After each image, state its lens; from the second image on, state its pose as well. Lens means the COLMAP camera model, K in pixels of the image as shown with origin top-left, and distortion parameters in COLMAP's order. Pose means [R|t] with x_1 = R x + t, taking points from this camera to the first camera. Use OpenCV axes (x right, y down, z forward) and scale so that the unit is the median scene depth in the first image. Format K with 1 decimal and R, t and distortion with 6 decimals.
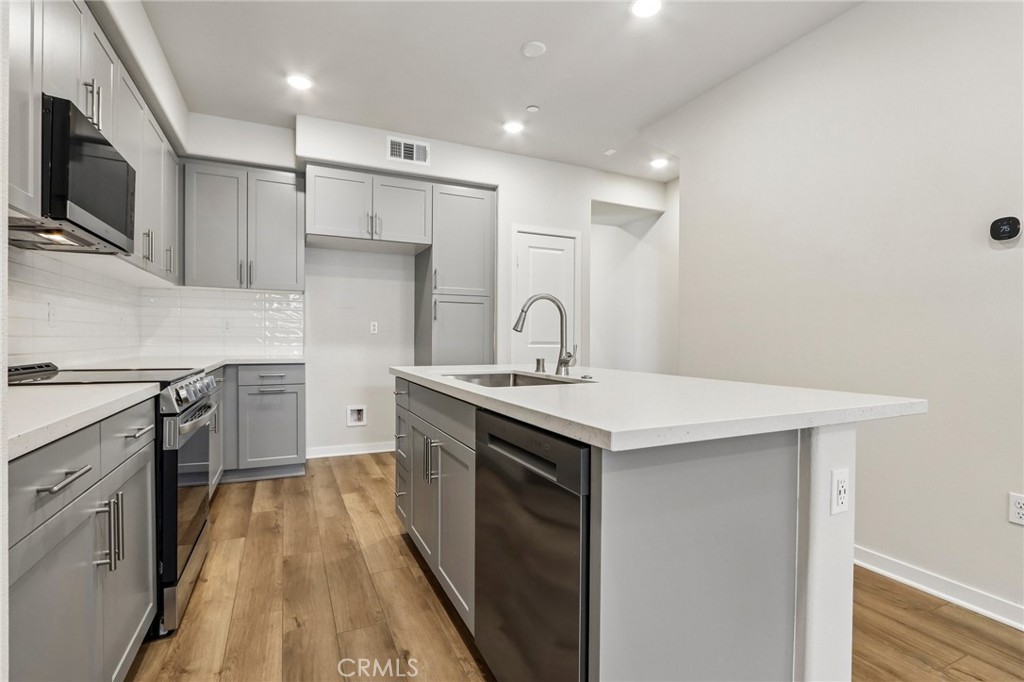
lens RADIAL K [[476.1, 0, 512.0], [0, 476.1, 341.0], [0, 0, 1]] dist [-0.002873, -0.000627]
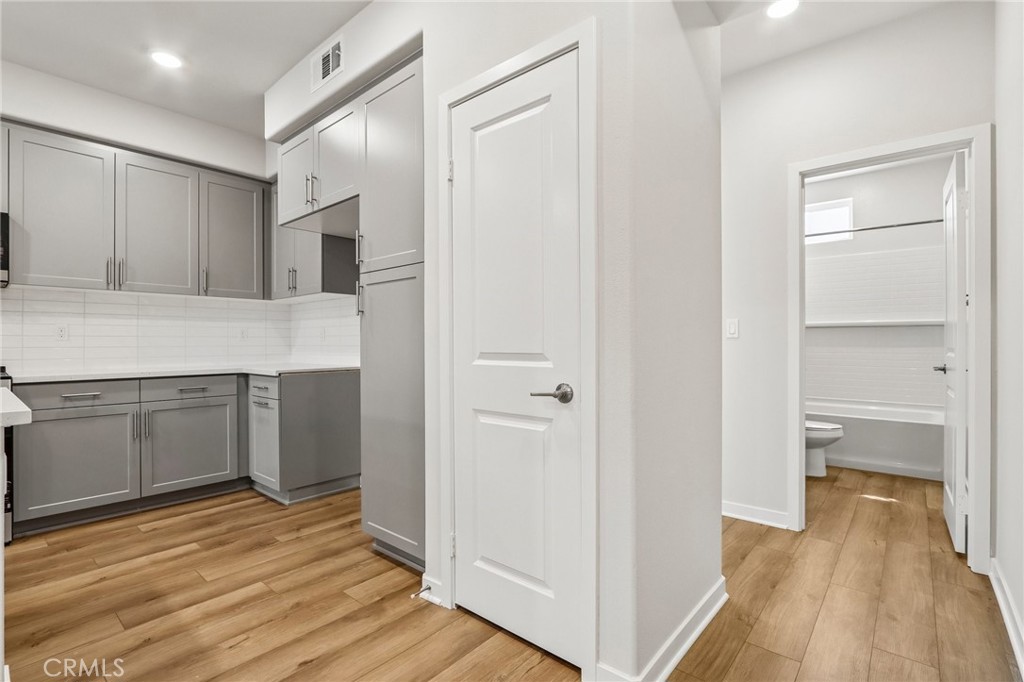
lens RADIAL K [[476.1, 0, 512.0], [0, 476.1, 341.0], [0, 0, 1]] dist [-0.002873, -0.000627]
pose [[0.412017, -0.010929, -0.911111, 0.565195], [-0.000270, 0.999927, -0.012116, -0.003920], [0.911176, 0.005238, 0.411984, 1.110844]]
